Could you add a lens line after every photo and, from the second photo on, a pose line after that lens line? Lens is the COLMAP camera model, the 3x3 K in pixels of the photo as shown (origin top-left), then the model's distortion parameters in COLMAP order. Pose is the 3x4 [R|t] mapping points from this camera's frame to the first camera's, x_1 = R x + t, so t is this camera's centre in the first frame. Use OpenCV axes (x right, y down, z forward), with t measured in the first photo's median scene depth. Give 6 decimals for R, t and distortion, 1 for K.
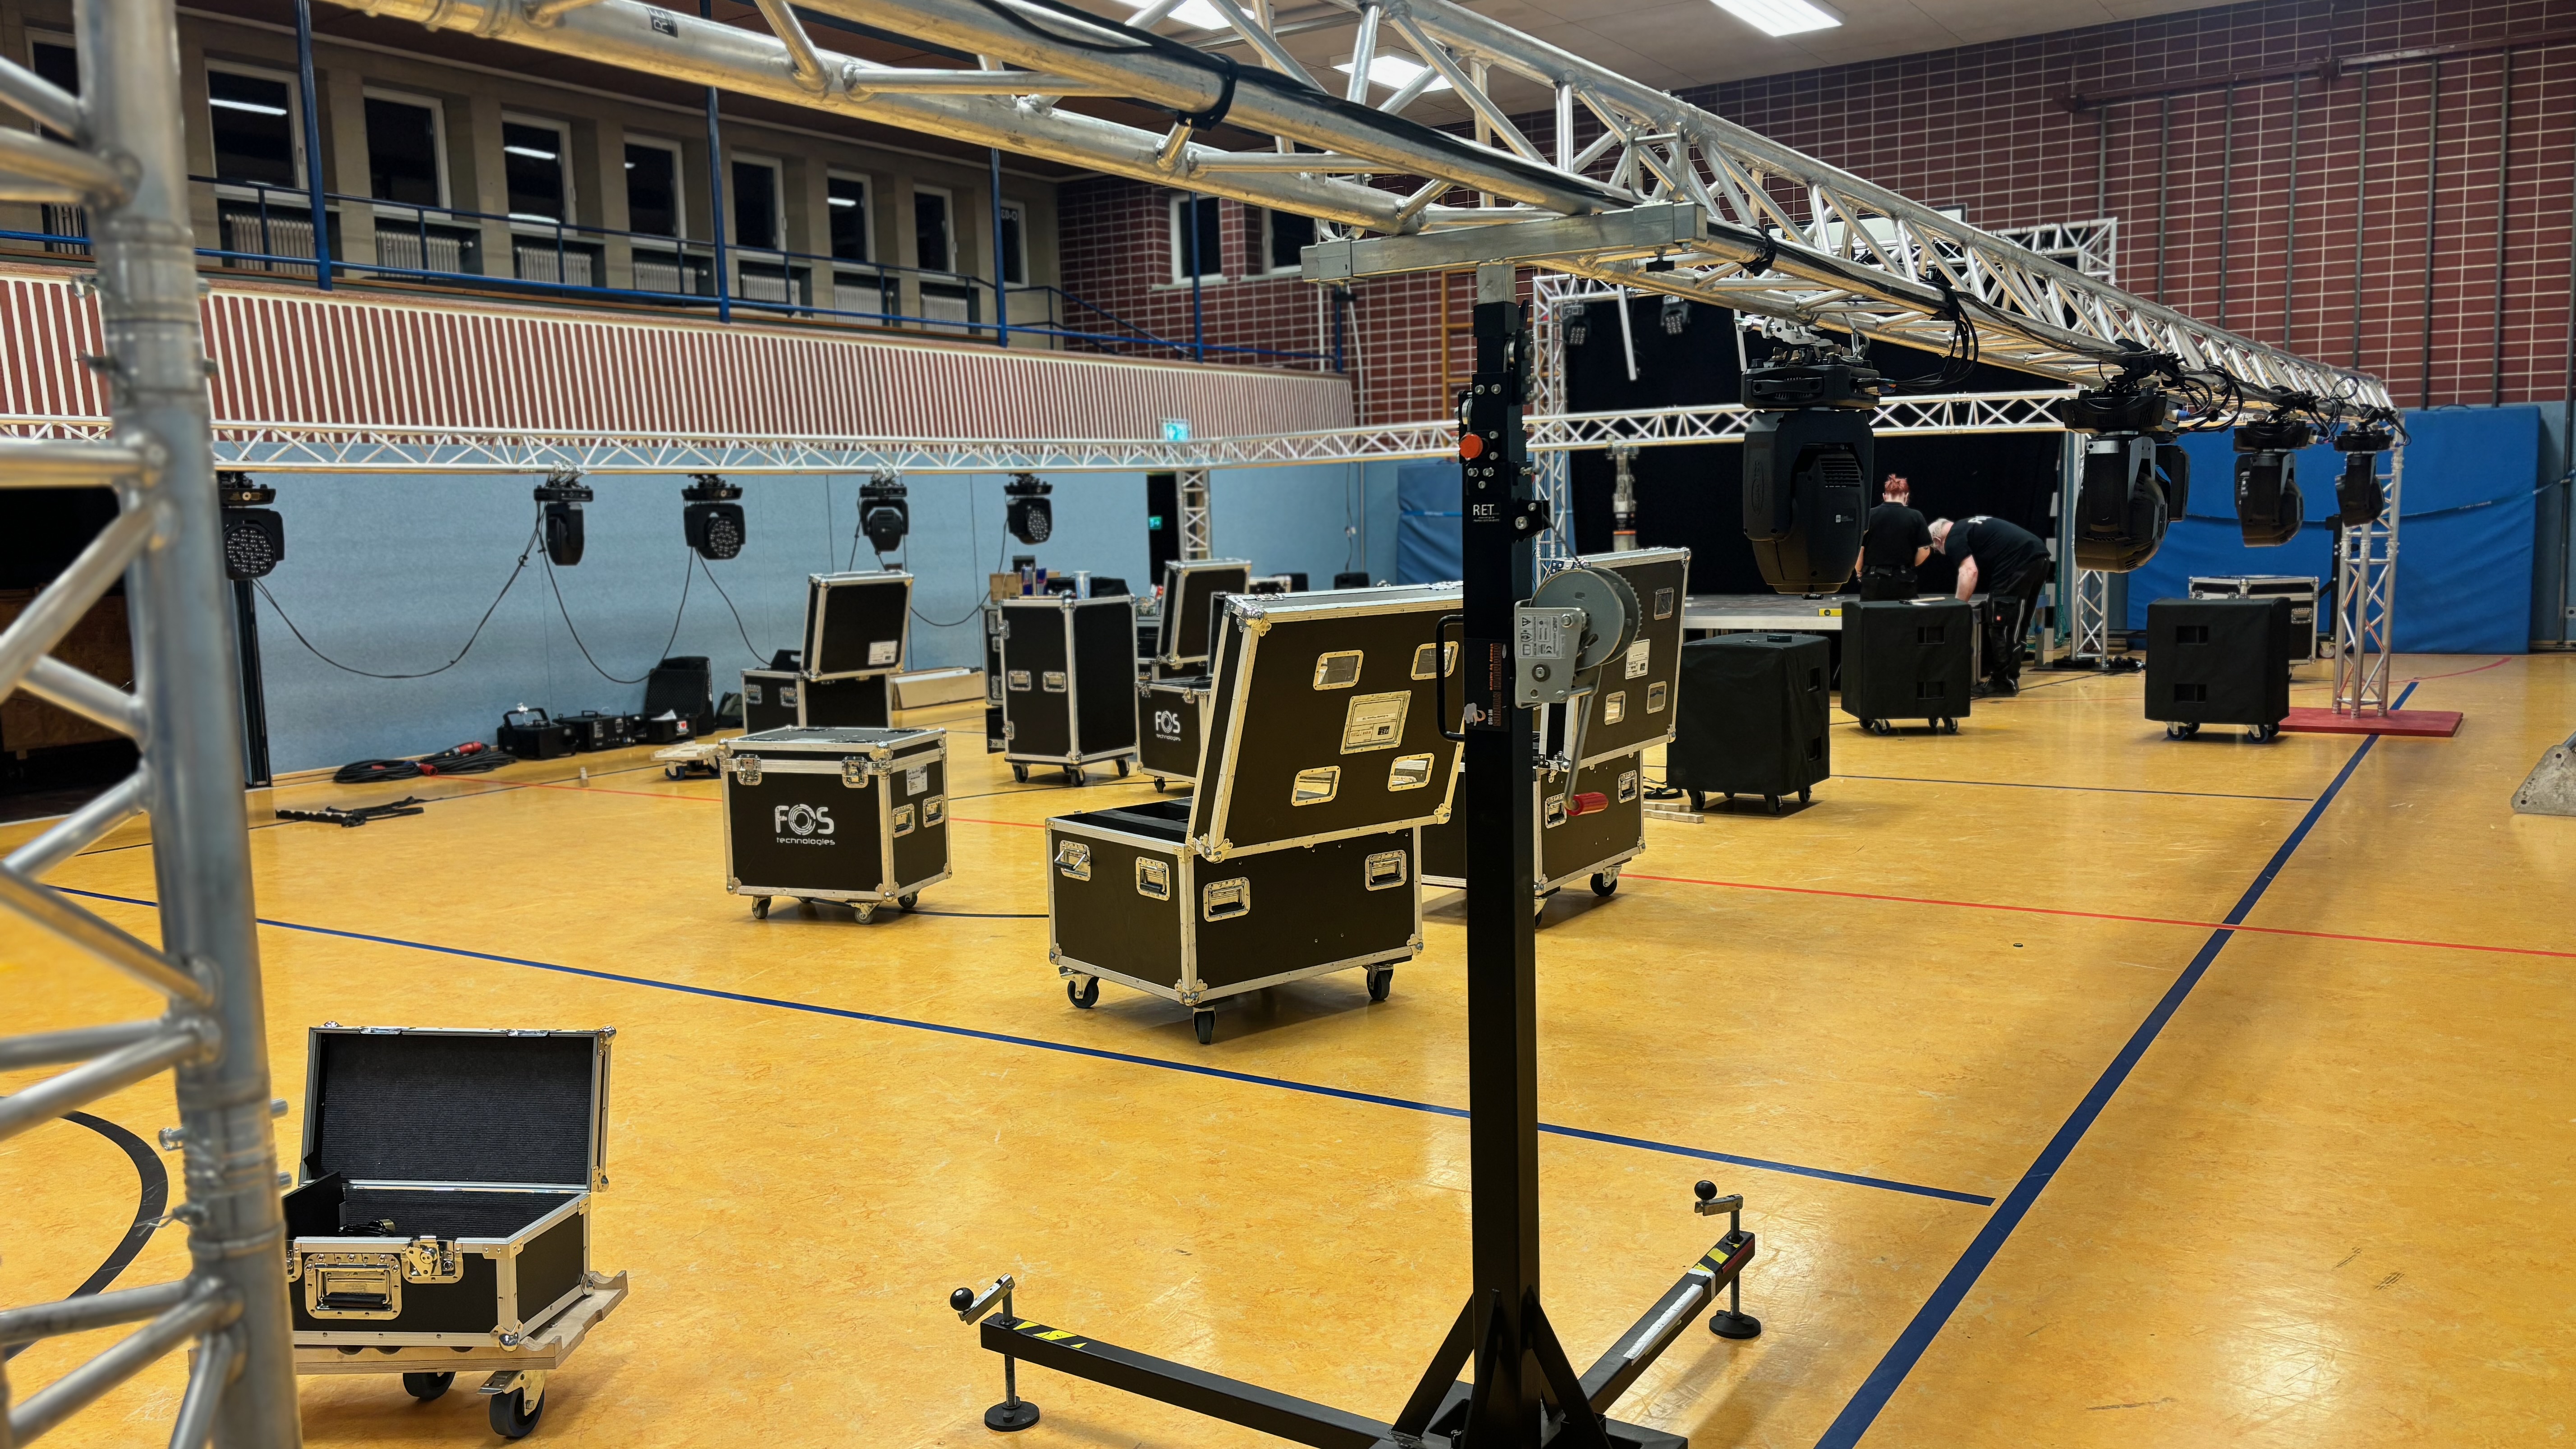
lens RADIAL K [[1947.7, 0, 1284.3], [0, 1947.7, 740.6], [0, 0, 1]] dist [0.065901, -0.083481]
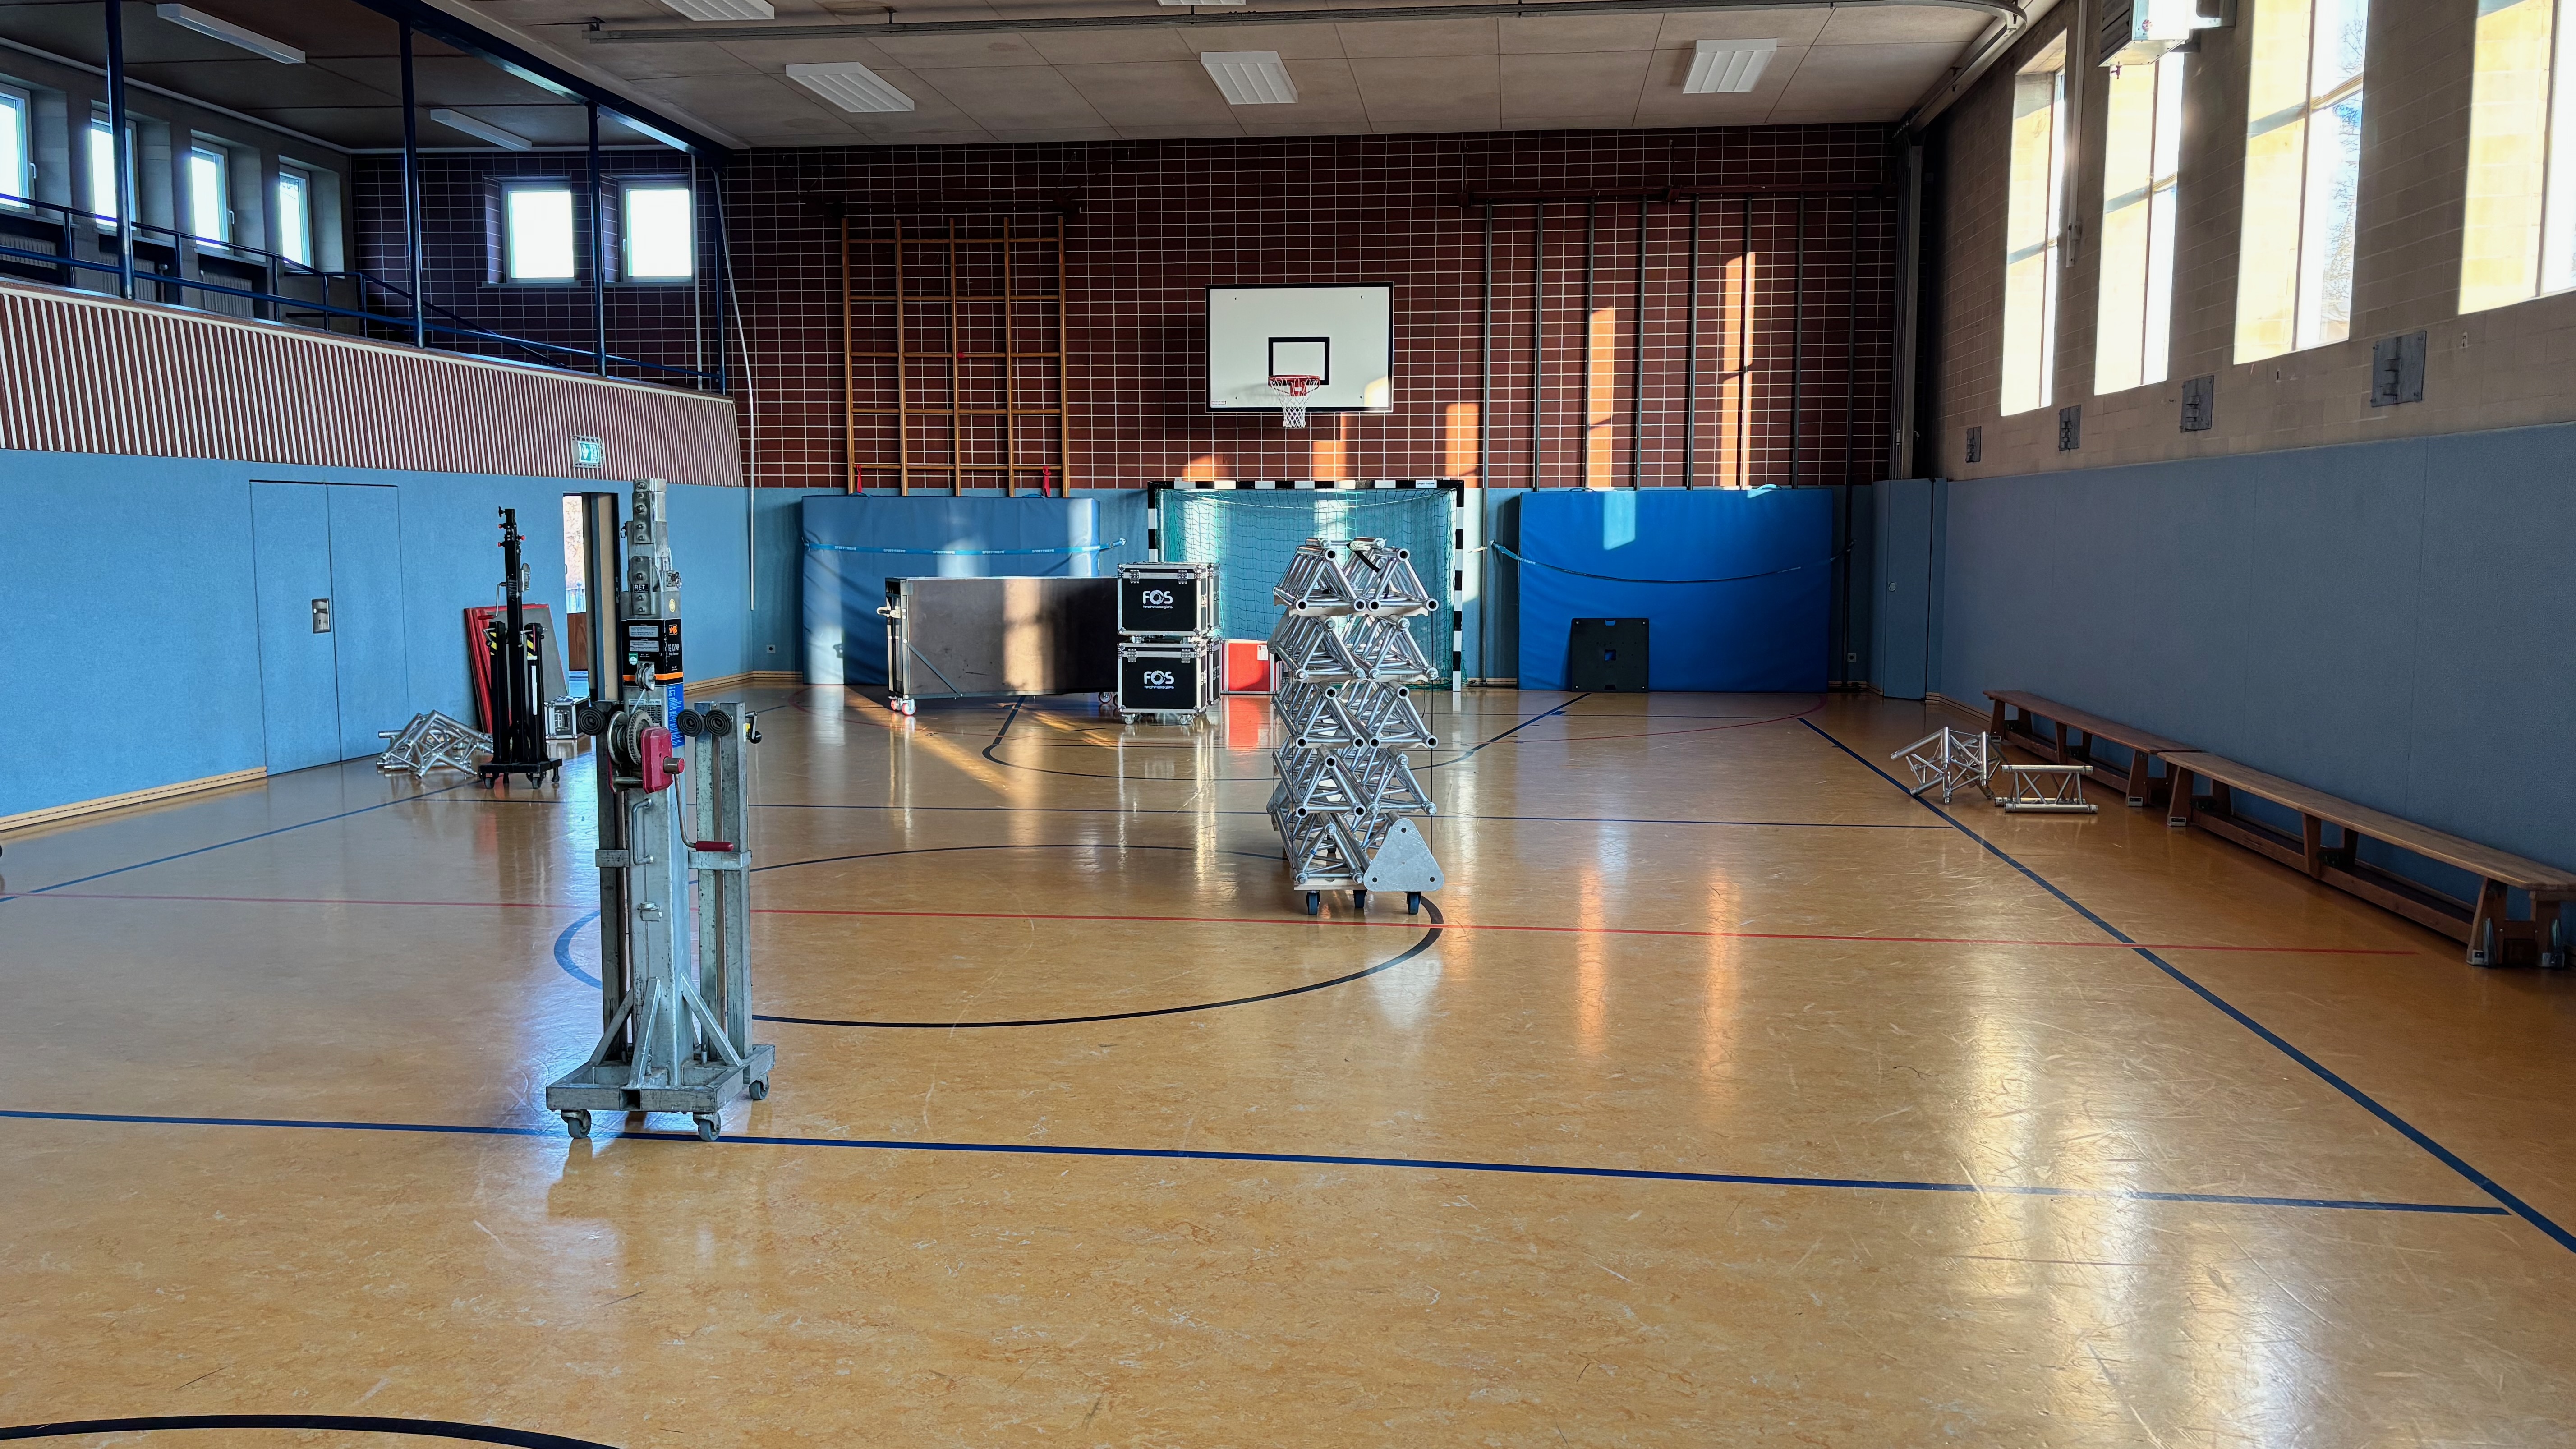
lens RADIAL K [[1942.5, 0, 1280.6], [0, 1942.5, 726.4], [0, 0, 1]] dist [0.066645, -0.094473]
pose [[0.896511, -0.015521, 0.442749, -0.192514], [0.024544, 0.999591, -0.014657, -0.012616], [-0.442340, 0.024007, 0.896526, 0.066026]]
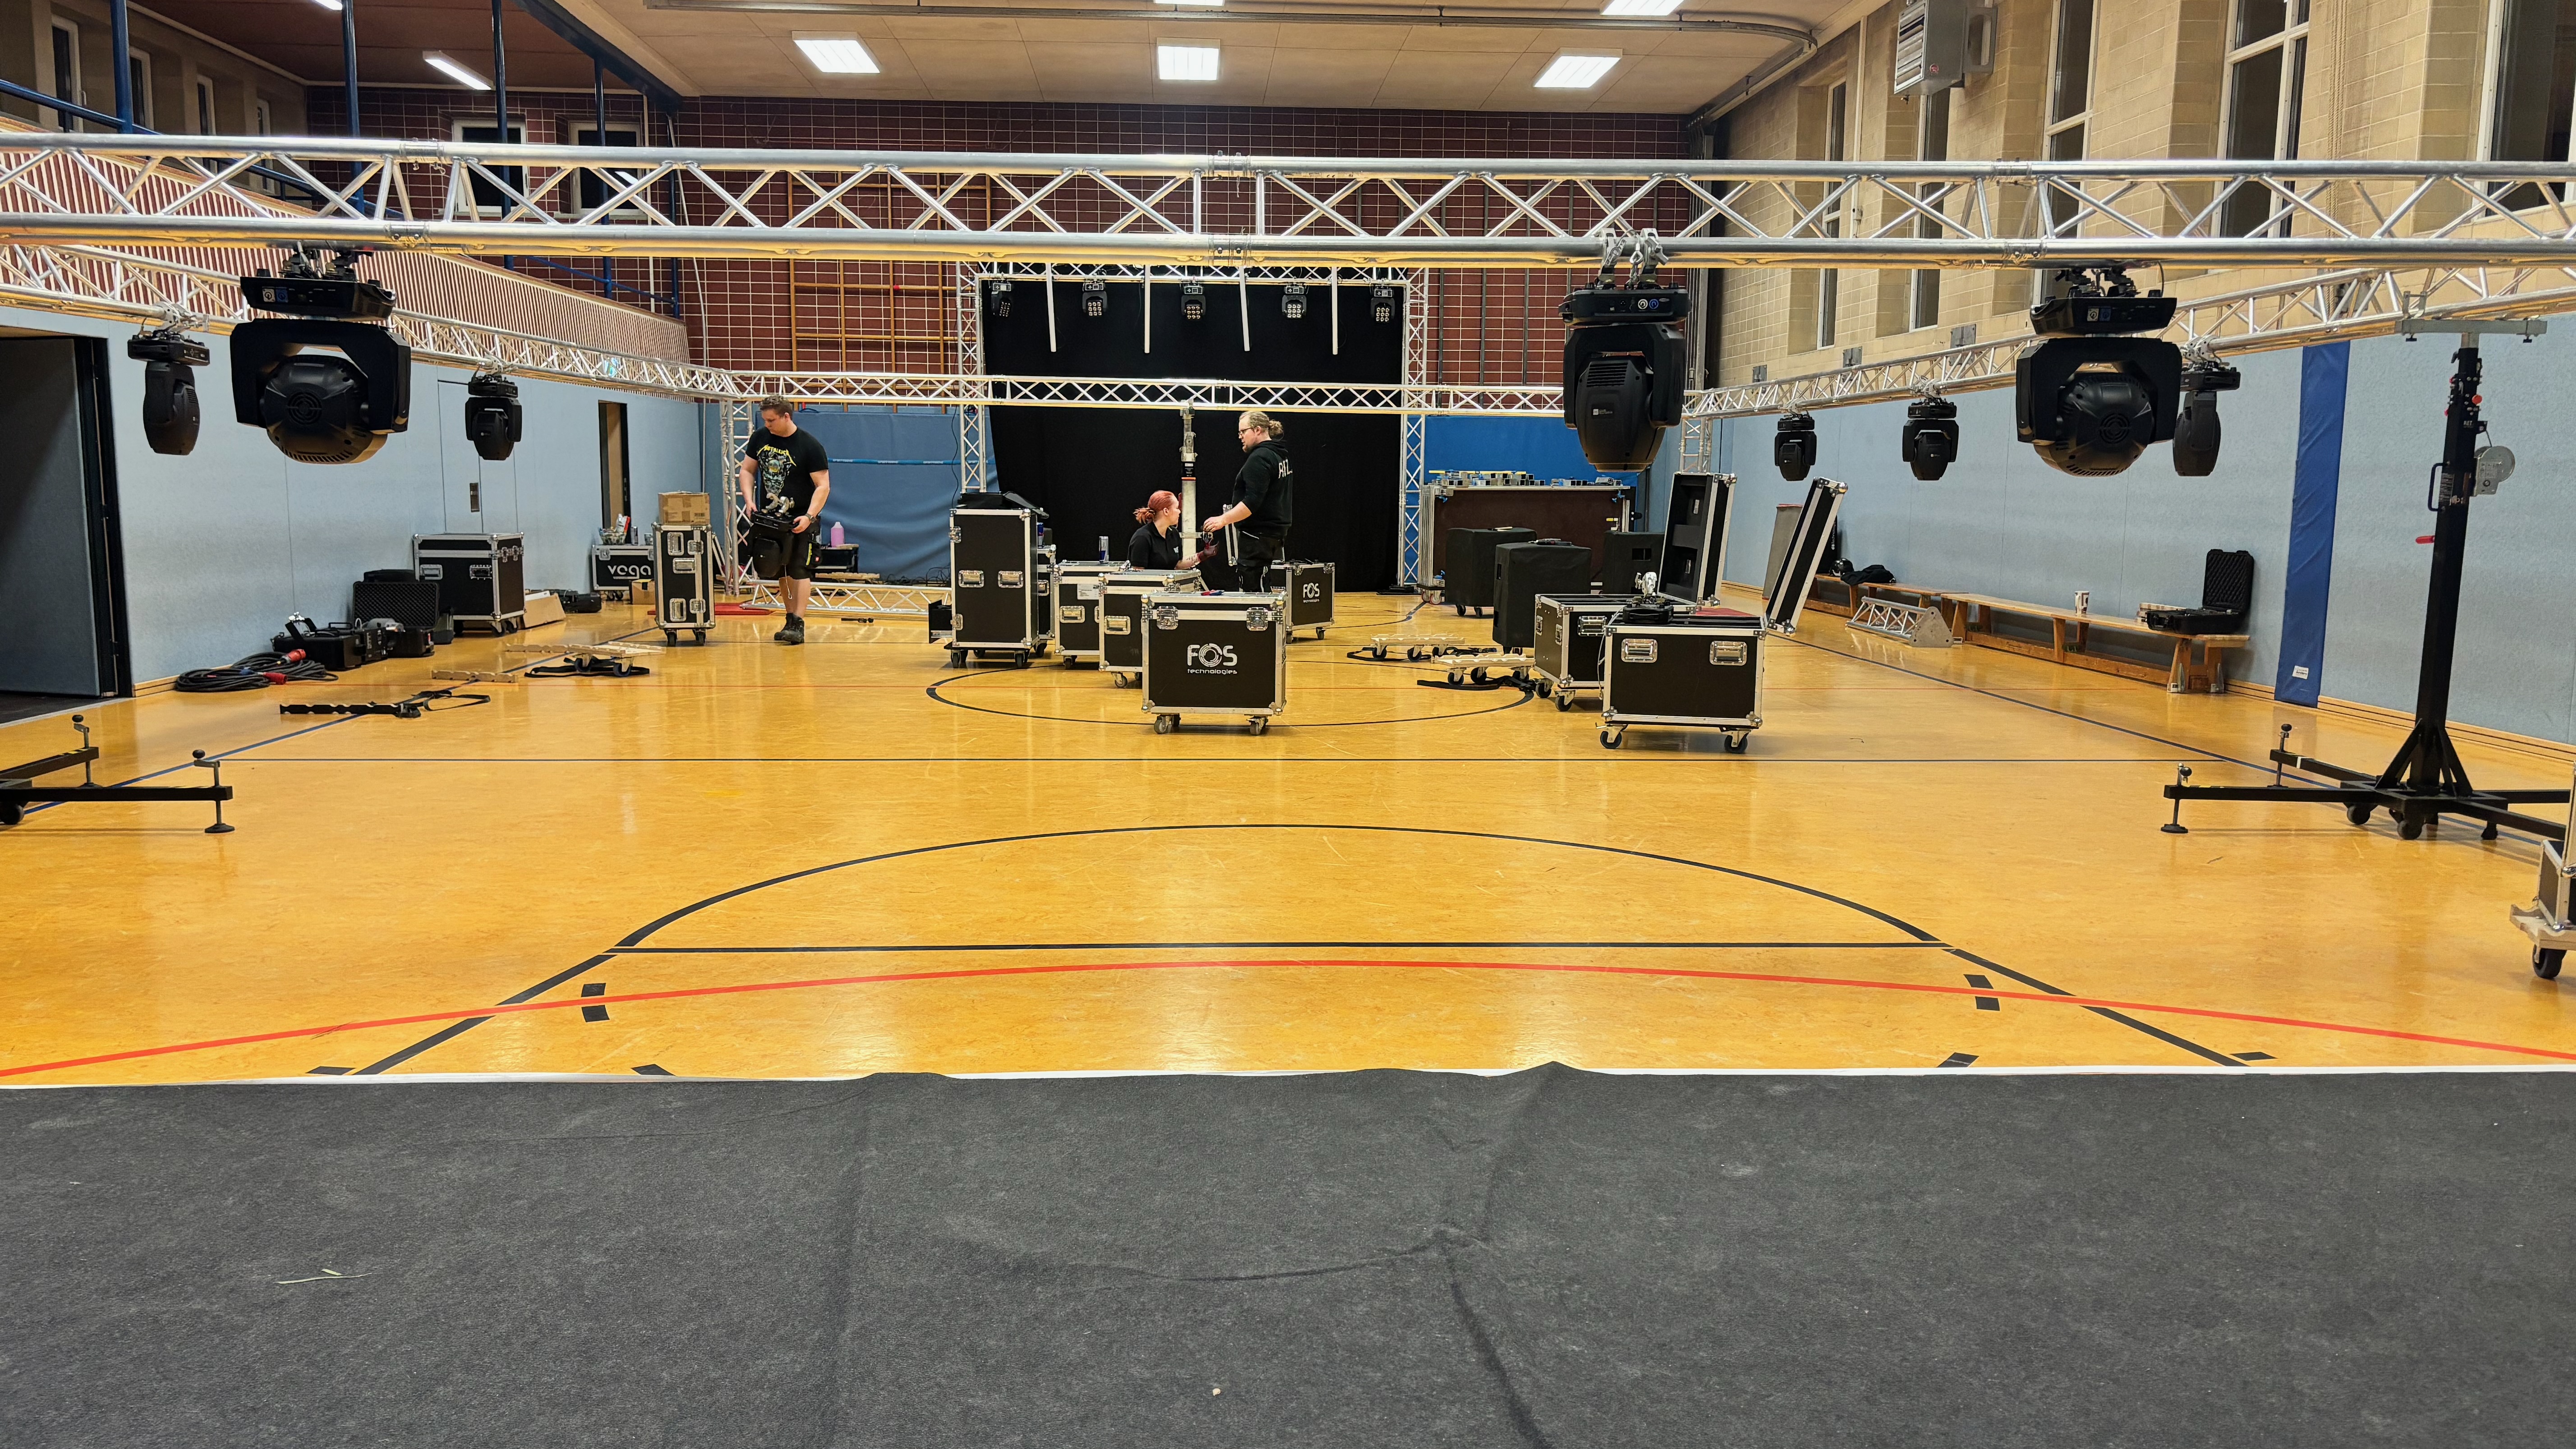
lens RADIAL K [[1947.4, 0, 1281.5], [0, 1947.4, 739.3], [0, 0, 1]] dist [0.068401, -0.083089]
pose [[0.810234, -0.042735, 0.584547, -0.426194], [0.036243, 0.999083, 0.022804, 0.028908], [-0.584985, 0.002709, 0.811039, -0.038577]]
